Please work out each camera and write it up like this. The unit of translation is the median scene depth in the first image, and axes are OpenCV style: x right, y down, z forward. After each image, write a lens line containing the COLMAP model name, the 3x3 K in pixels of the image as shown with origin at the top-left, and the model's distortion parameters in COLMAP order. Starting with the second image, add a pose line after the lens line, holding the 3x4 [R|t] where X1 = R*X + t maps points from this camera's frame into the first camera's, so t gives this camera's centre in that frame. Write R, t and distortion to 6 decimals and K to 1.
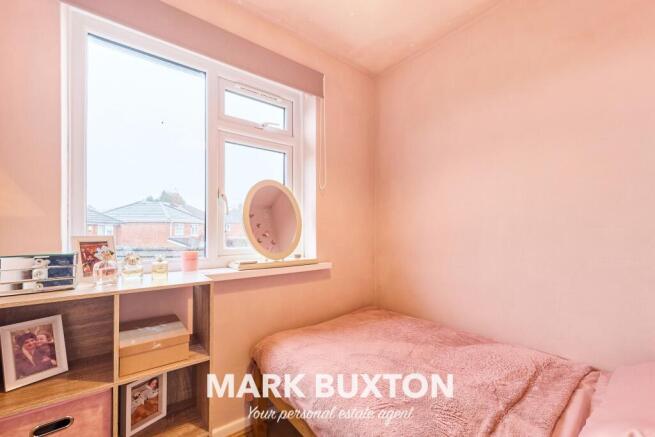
lens RADIAL K [[271.1, 0, 329.2], [0, 271.1, 229.1], [0, 0, 1]] dist [0.000442, 0.000039]
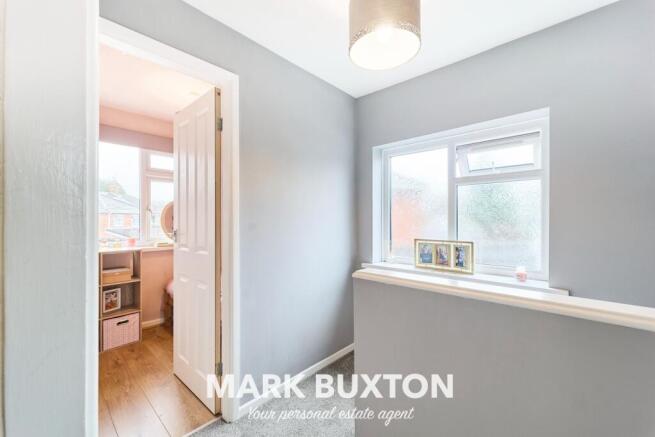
lens RADIAL K [[269.2, 0, 327.5], [0, 269.2, 218.5], [0, 0, 1]] dist [-0.001344, -0.000131]
pose [[0.987687, -0.005535, 0.156347, 0.572629], [0.005317, 0.999984, 0.001812, -0.055179], [-0.156354, -0.000958, 0.987701, -1.116641]]
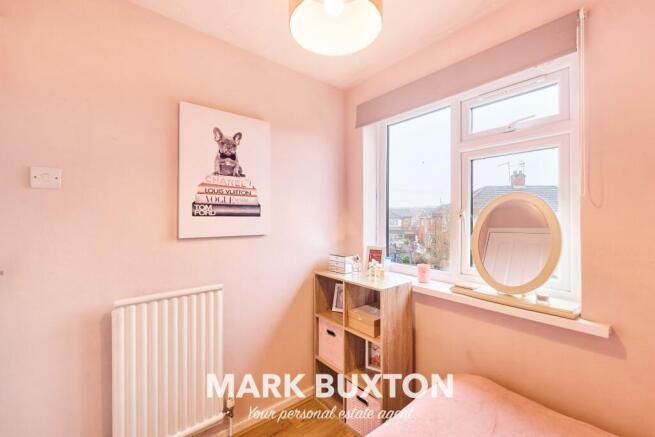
lens RADIAL K [[270.3, 0, 327.5], [0, 270.3, 218.5], [0, 0, 1]] dist [0.001611, 0.000181]
pose [[0.018980, 0.004722, -0.999809, 0.622039], [0.002906, 0.999984, 0.004778, -0.120526], [0.999816, -0.002996, 0.018966, 0.465592]]
